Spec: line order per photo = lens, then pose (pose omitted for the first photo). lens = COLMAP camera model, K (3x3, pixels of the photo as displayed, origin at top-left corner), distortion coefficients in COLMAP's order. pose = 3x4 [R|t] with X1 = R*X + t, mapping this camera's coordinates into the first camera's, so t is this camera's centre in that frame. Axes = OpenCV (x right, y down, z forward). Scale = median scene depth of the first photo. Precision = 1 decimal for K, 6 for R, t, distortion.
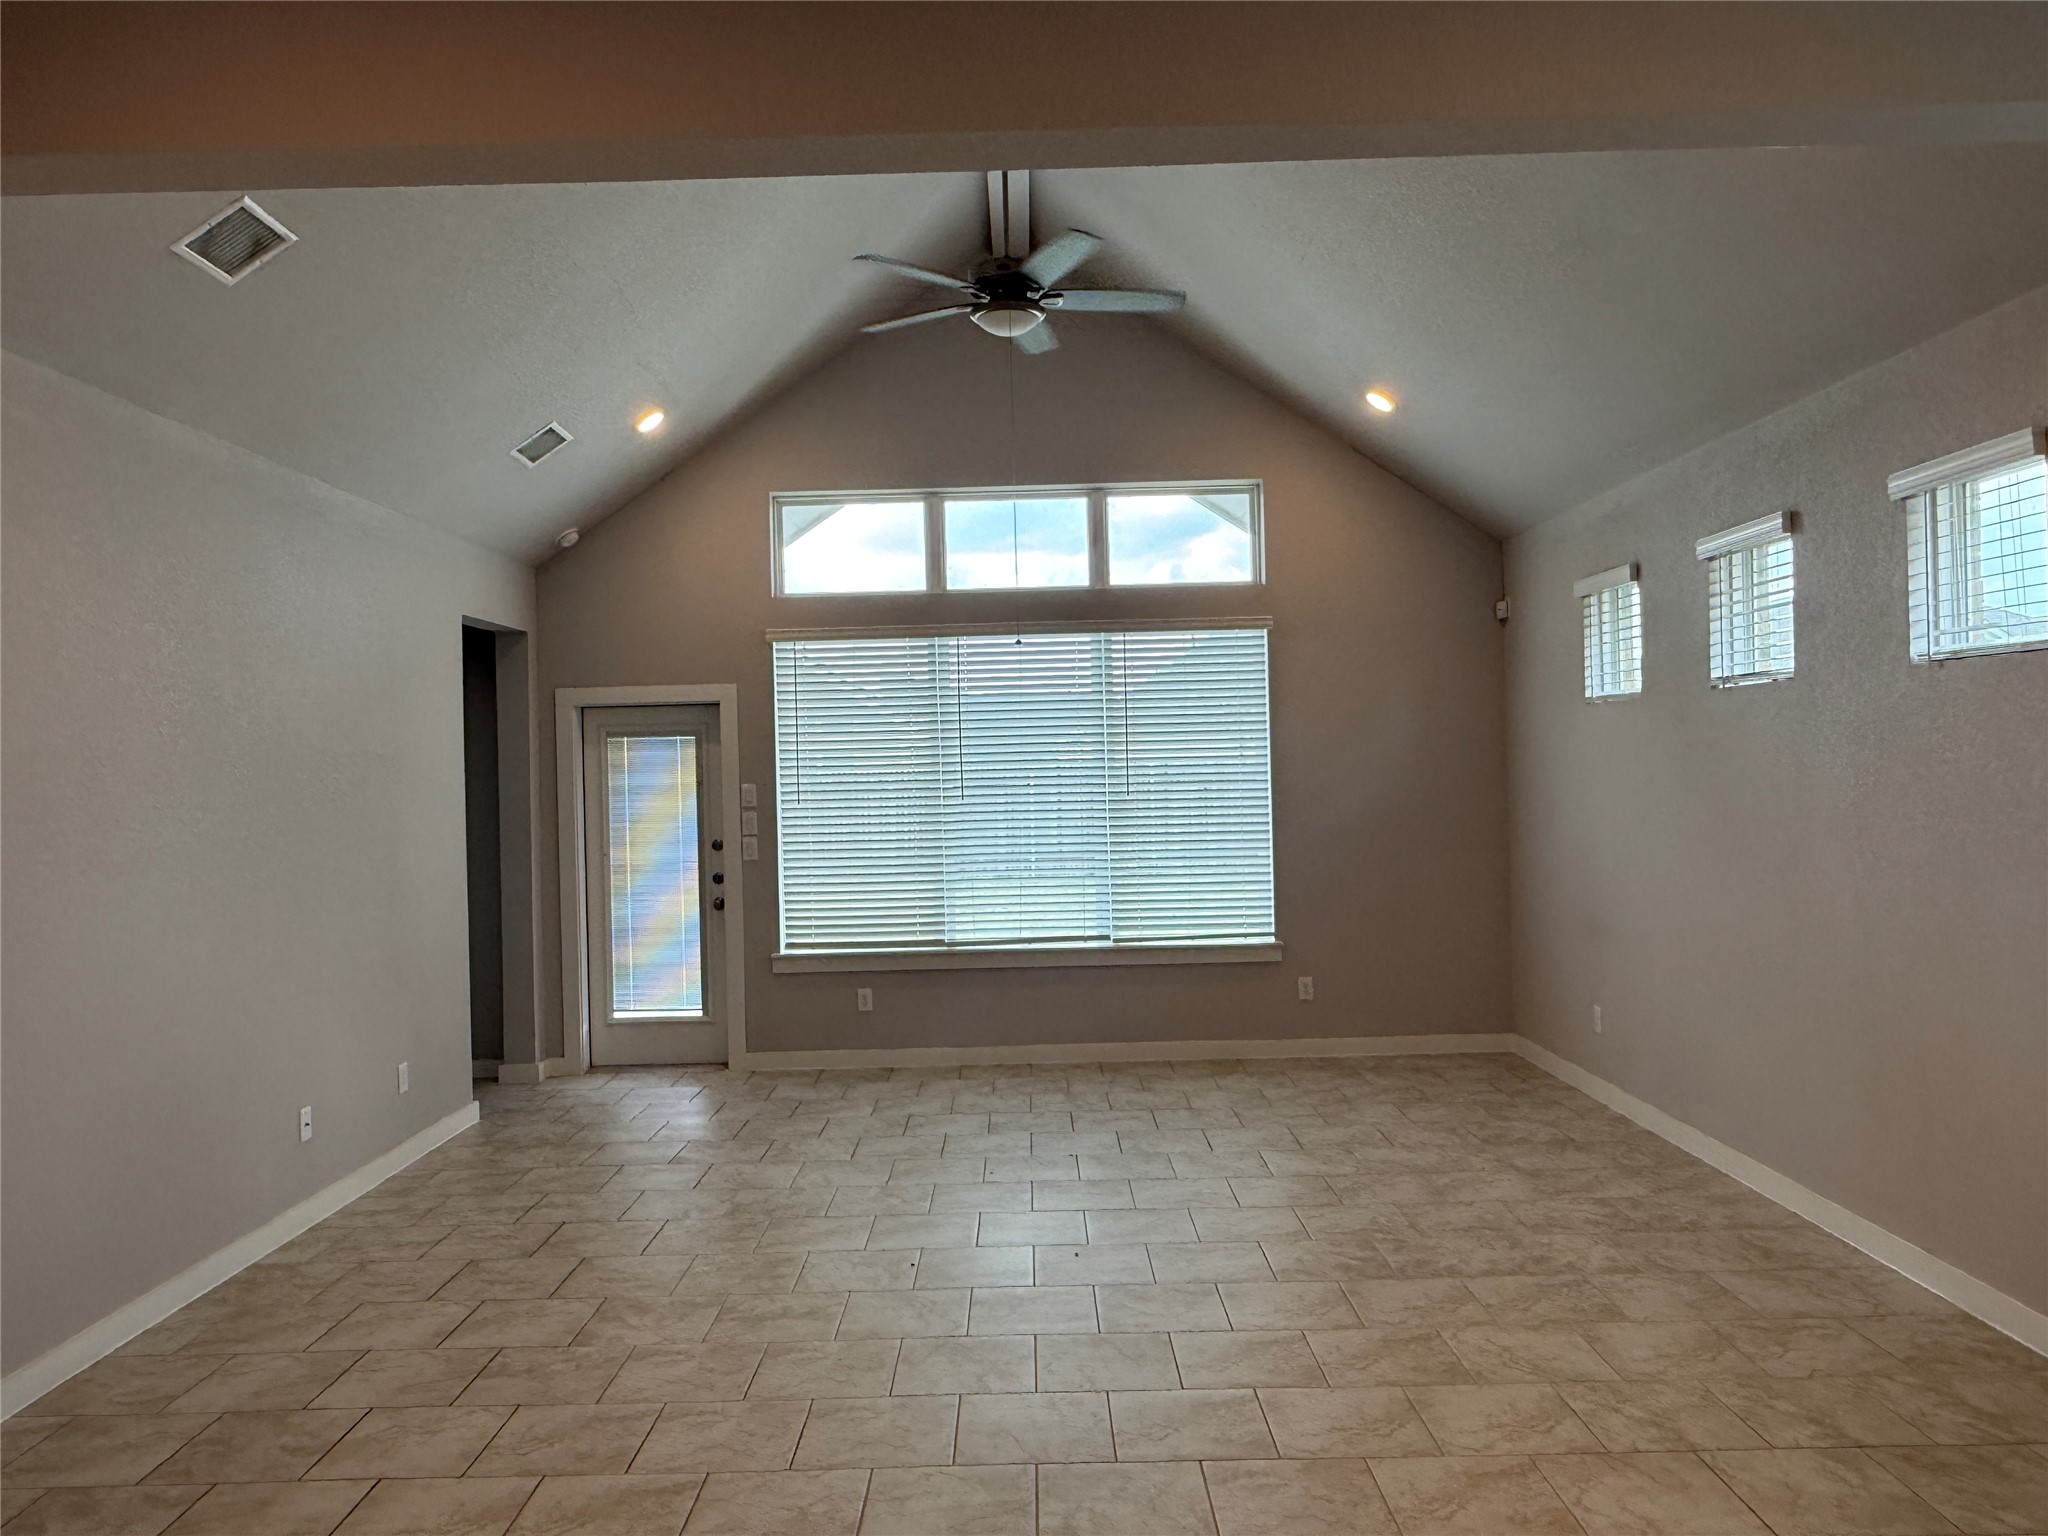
lens RADIAL K [[1423.9, 0, 1024.0], [0, 1423.9, 768.0], [0, 0, 1]] dist [-0.003729, 0.000160]
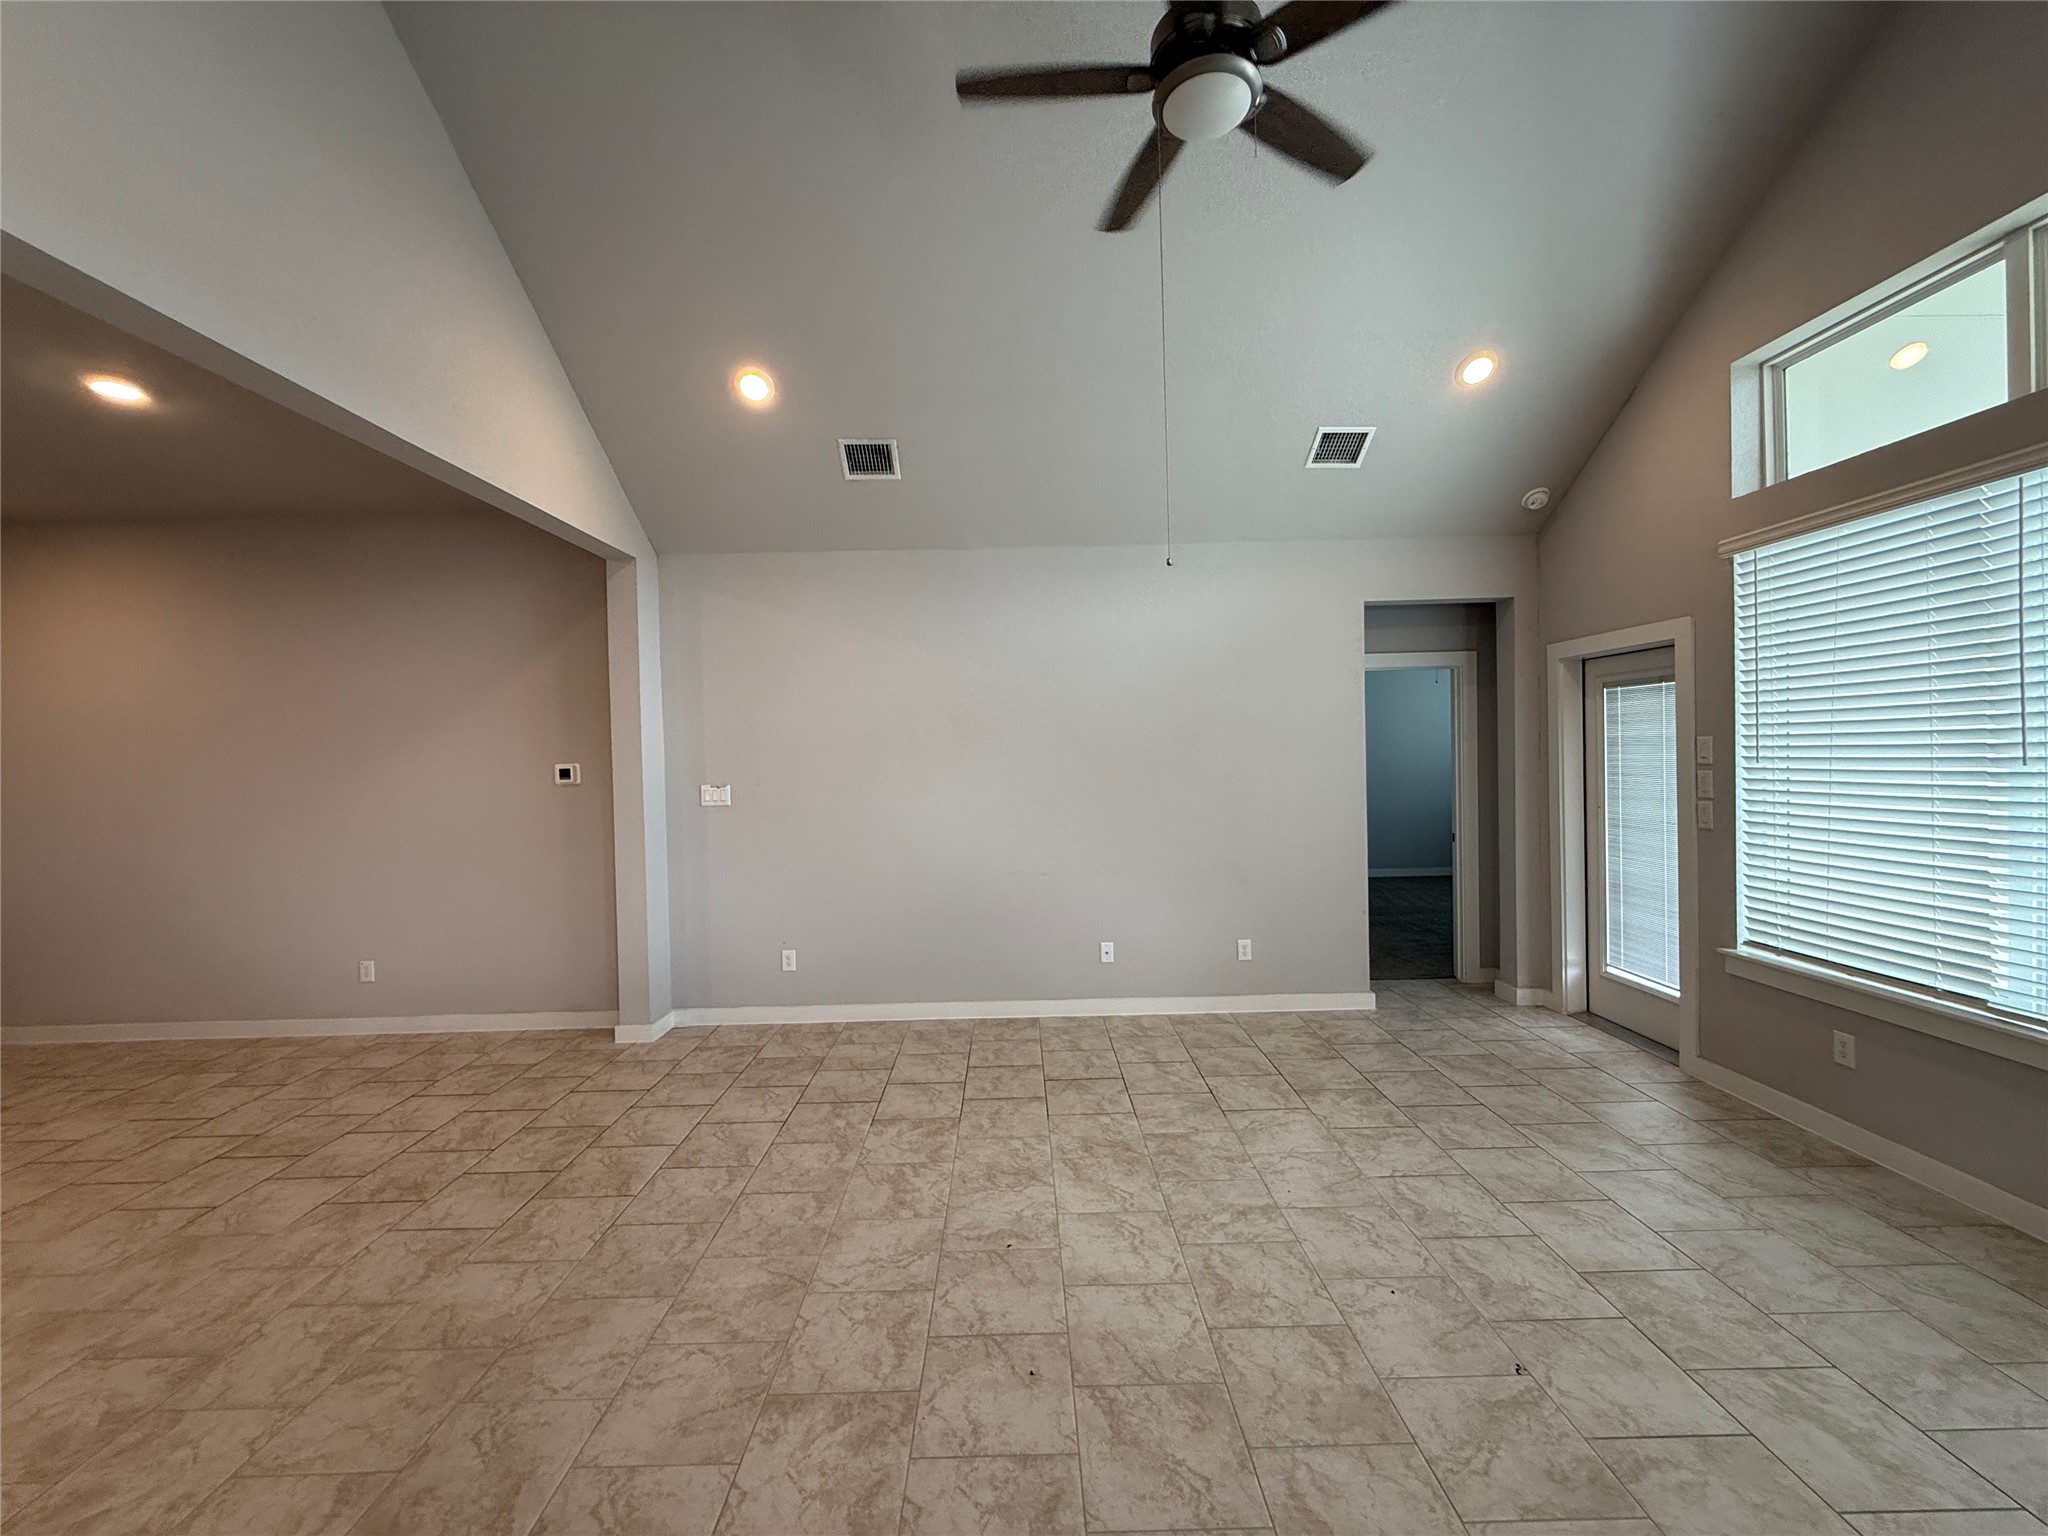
lens RADIAL K [[815.1, 0, 1020.2], [0, 815.1, 793.9], [0, 0, 1]] dist [0.000106, 0.000104]
pose [[0.009403, 0.072736, -0.997307, 0.372266], [0.025862, 0.997000, 0.072957, 0.000093], [0.999621, -0.026478, 0.007493, 0.825801]]
